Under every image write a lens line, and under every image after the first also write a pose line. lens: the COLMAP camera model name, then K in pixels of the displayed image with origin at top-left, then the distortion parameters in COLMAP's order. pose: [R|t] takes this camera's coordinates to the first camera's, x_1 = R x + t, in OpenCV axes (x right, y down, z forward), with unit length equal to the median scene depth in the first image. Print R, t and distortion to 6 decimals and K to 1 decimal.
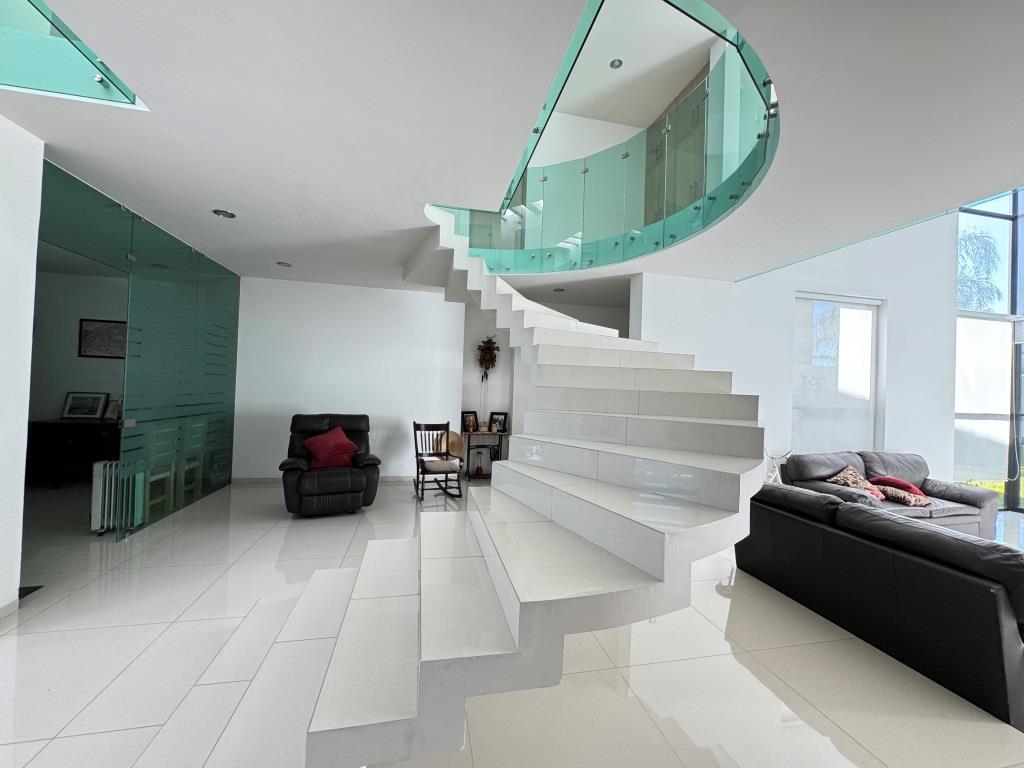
lens RADIAL K [[408.0, 0, 511.8], [0, 408.0, 384.5], [0, 0, 1]] dist [-0.003199, 0.000658]
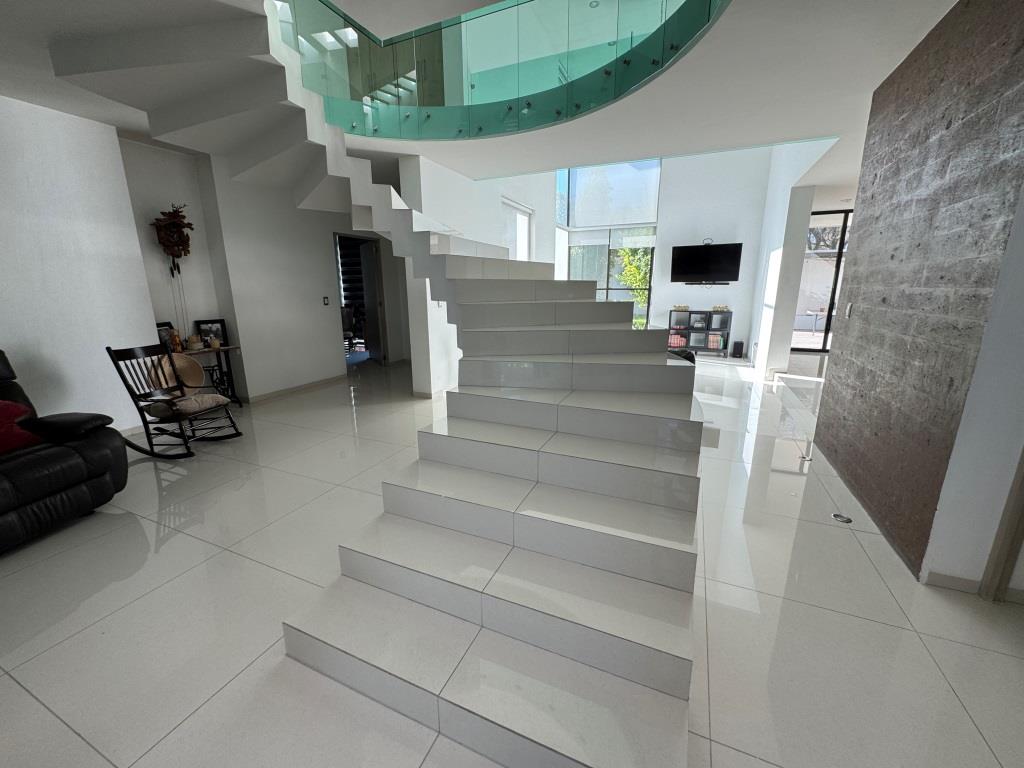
lens RADIAL K [[408.0, 0, 513.2], [0, 408.0, 382.8], [0, 0, 1]] dist [-0.003199, 0.000658]
pose [[0.590728, -0.223694, 0.775243, -0.382766], [0.020698, 0.964687, 0.262586, -0.003346], [-0.806605, -0.139071, 0.574497, 0.174322]]
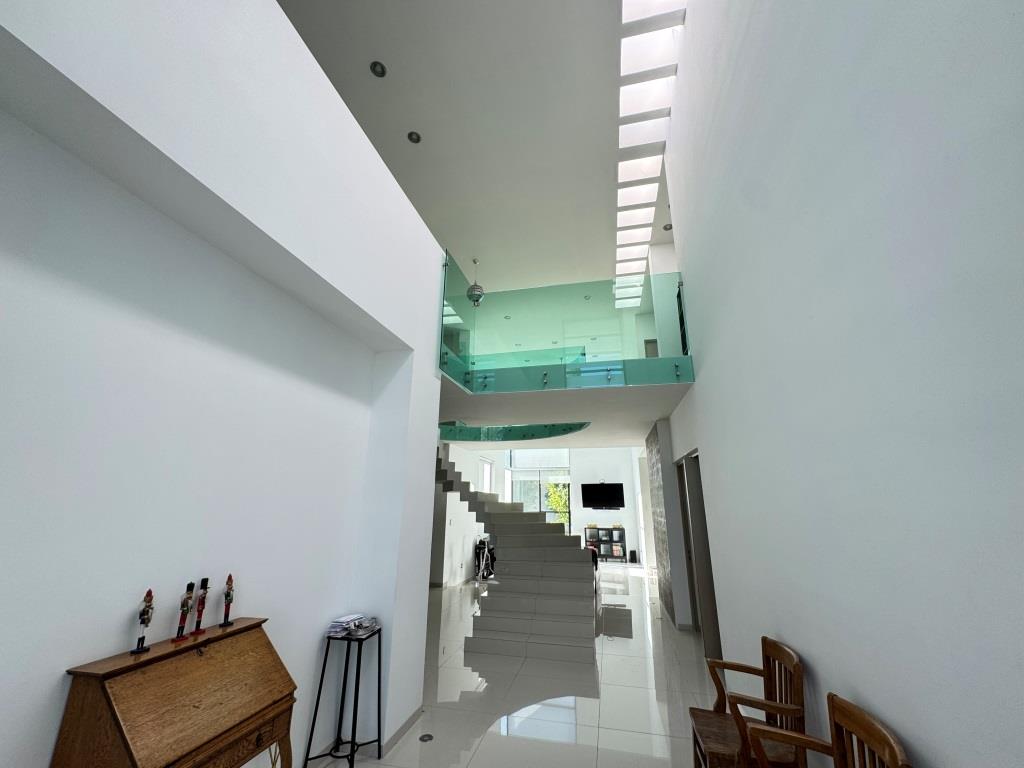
lens RADIAL K [[408.0, 0, 518.9], [0, 408.0, 383.3], [0, 0, 1]] dist [-0.003199, 0.000658]
pose [[0.417455, 0.223033, 0.880902, -1.146378], [0.004810, 0.968855, -0.247581, -0.072931], [-0.908685, 0.107591, 0.403380, -0.063385]]
